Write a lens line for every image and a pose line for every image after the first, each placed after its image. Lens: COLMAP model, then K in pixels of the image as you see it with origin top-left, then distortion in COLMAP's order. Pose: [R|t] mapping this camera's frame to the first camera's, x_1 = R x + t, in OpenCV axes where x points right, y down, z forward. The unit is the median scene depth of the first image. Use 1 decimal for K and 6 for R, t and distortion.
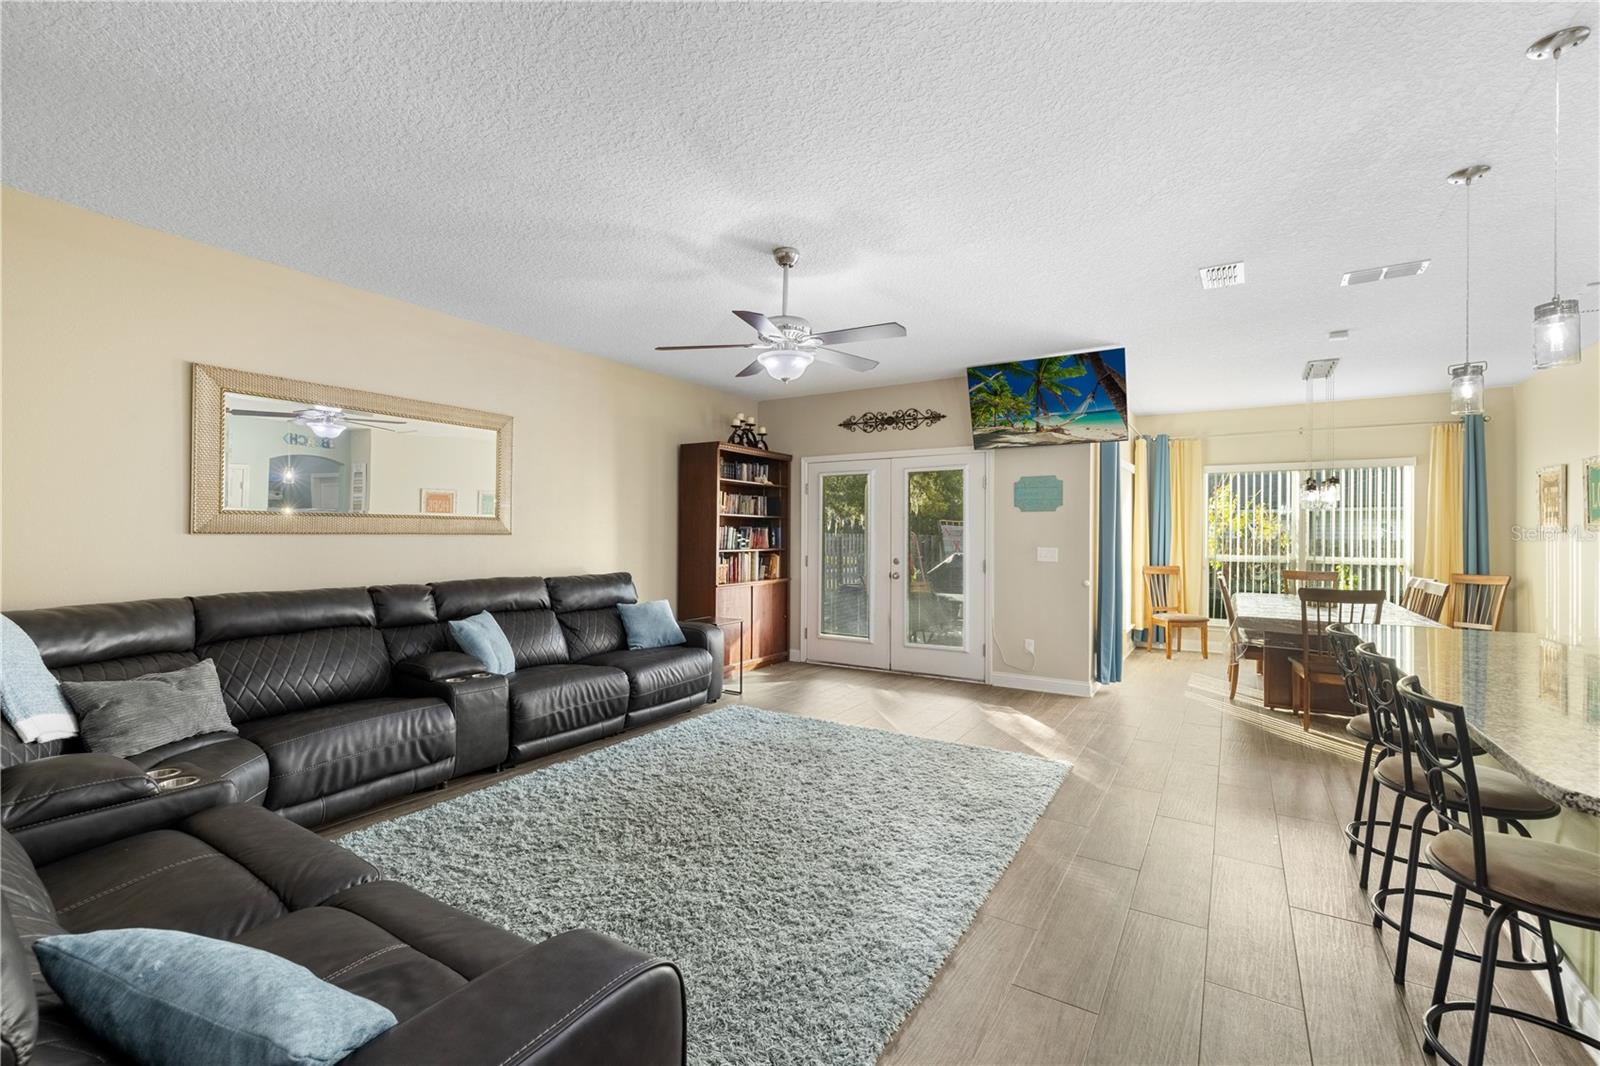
lens RADIAL K [[683.1, 0, 800.0], [0, 683.1, 533.0], [0, 0, 1]] dist [0.000728, 0.000046]
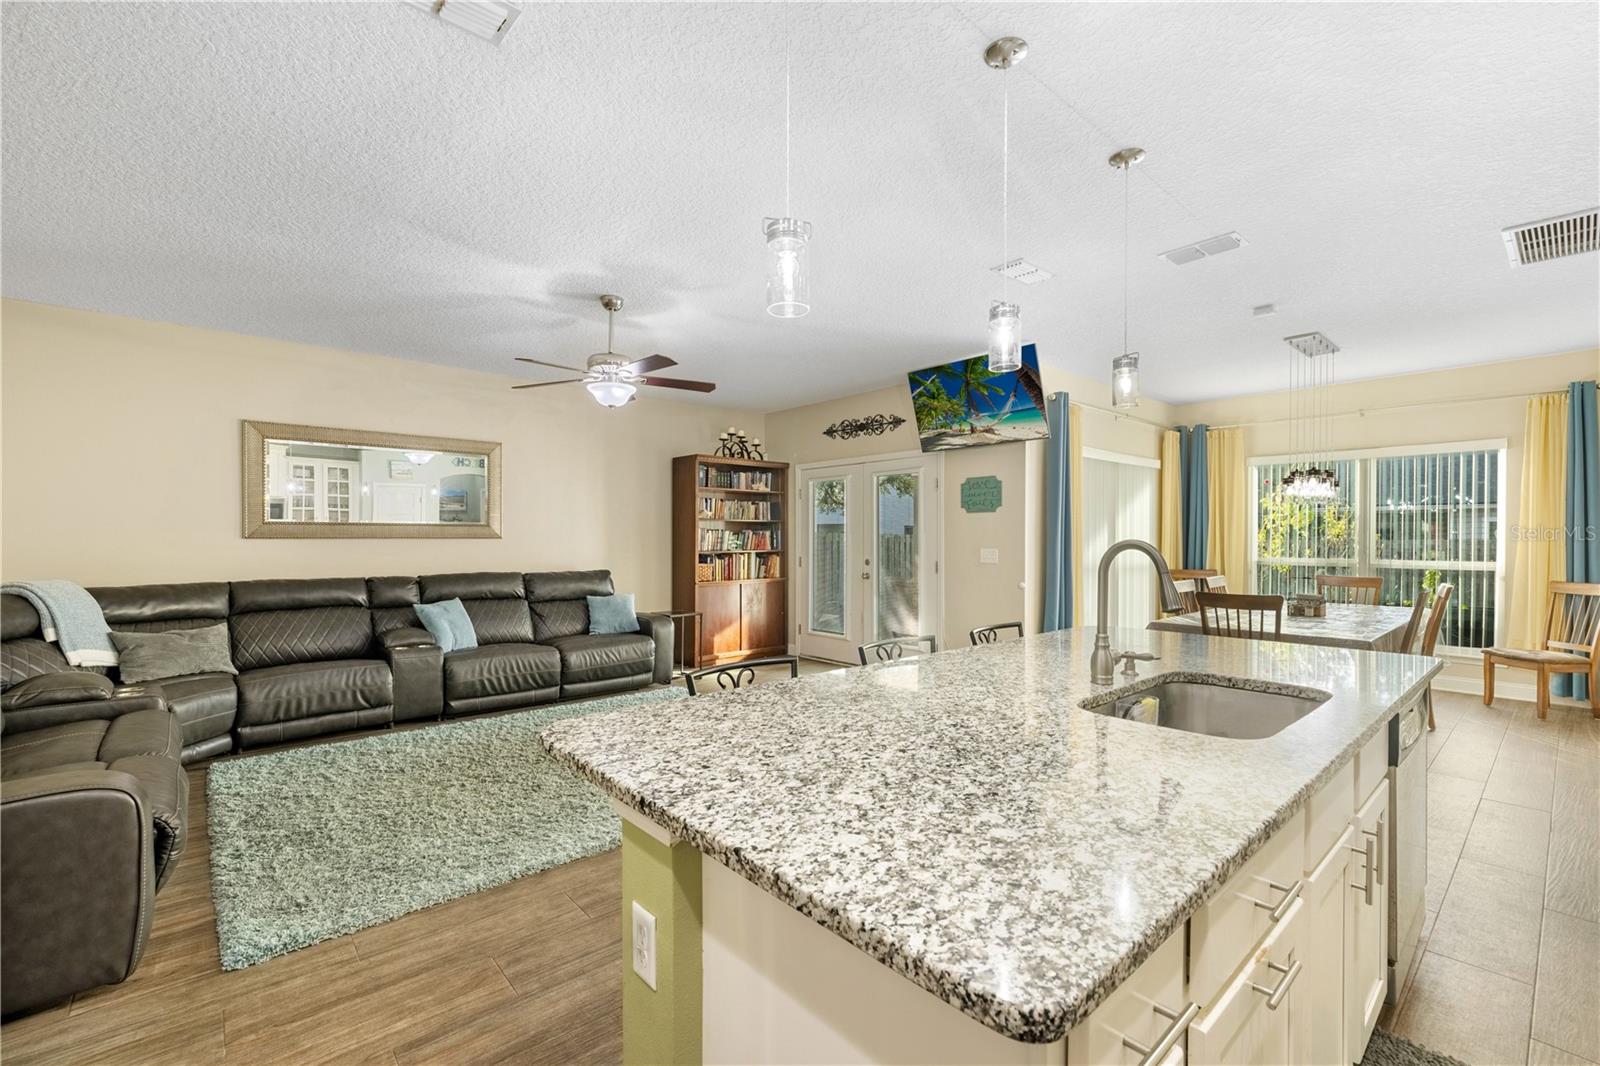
lens RADIAL K [[680.1, 0, 797.0], [0, 680.1, 542.1], [0, 0, 1]] dist [0.000450, -0.000113]
pose [[0.958670, -0.003186, -0.284503, 0.453401], [0.005514, 0.999958, 0.007383, 0.003300], [0.284467, -0.008646, 0.958647, -0.031530]]
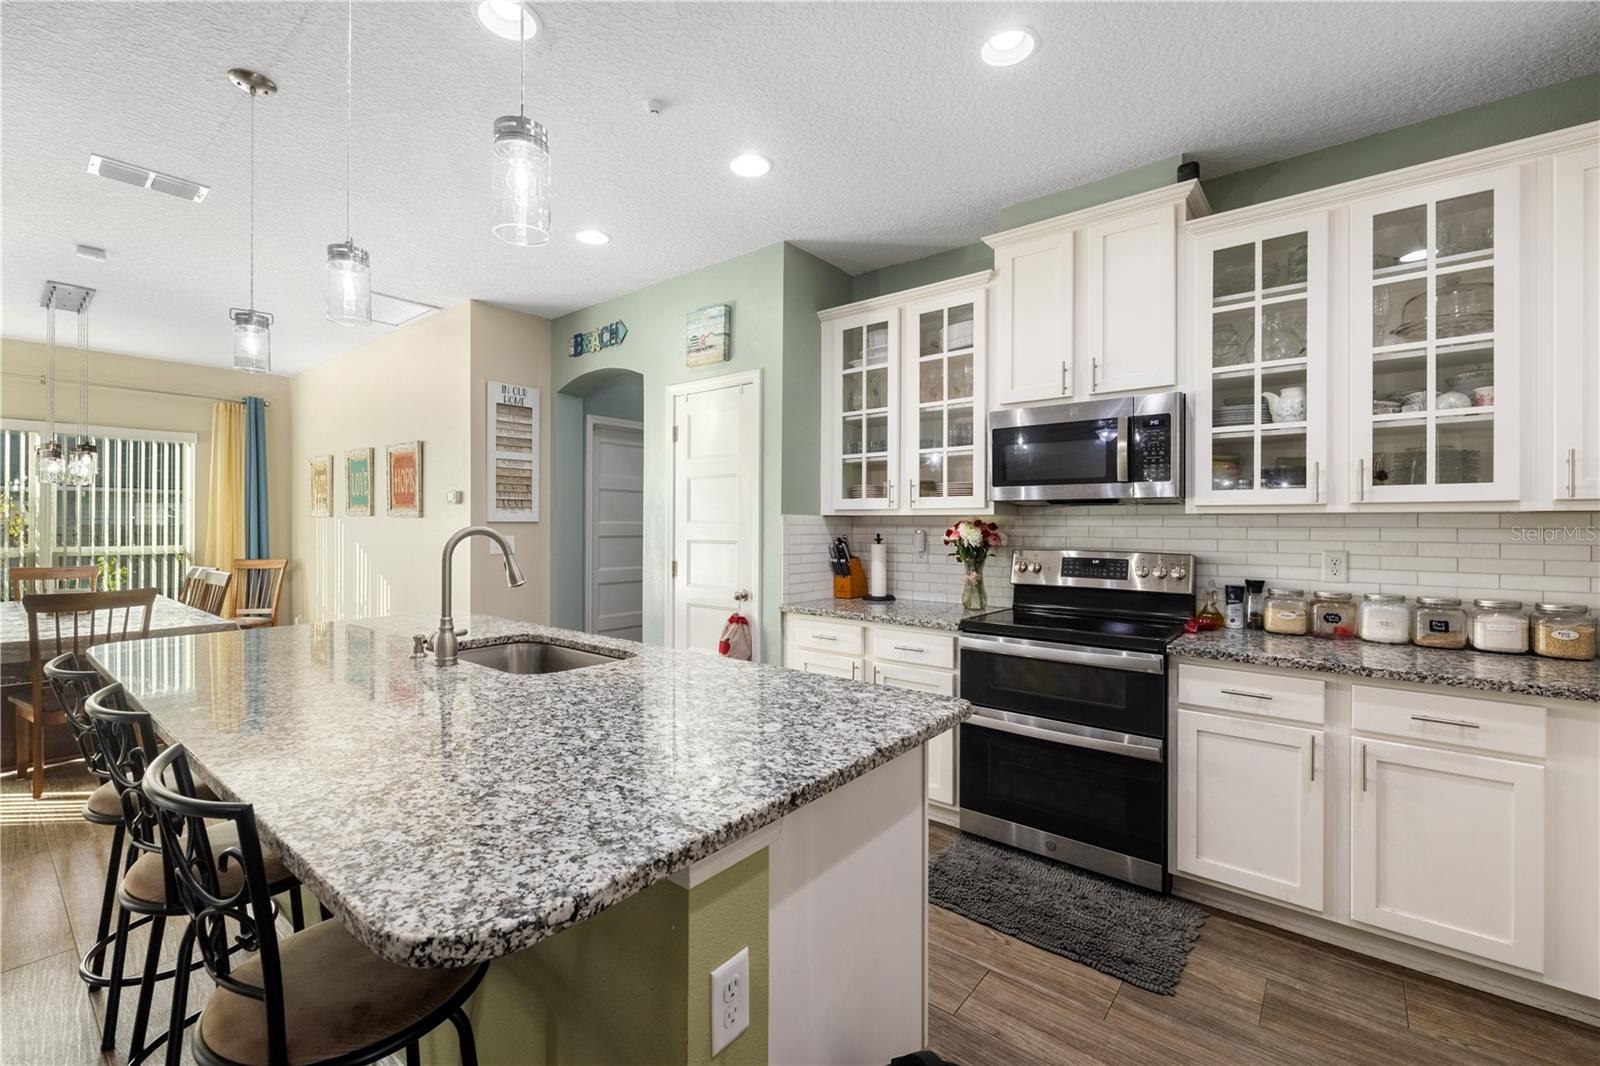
lens RADIAL K [[677.1, 0, 803.7], [0, 677.1, 523.6], [0, 0, 1]] dist [0.001808, 0.000276]
pose [[0.110227, -0.004304, 0.993897, 0.131730], [-0.004044, 0.999980, 0.004779, 0.001580], [-0.993898, -0.004546, 0.110207, 0.138440]]
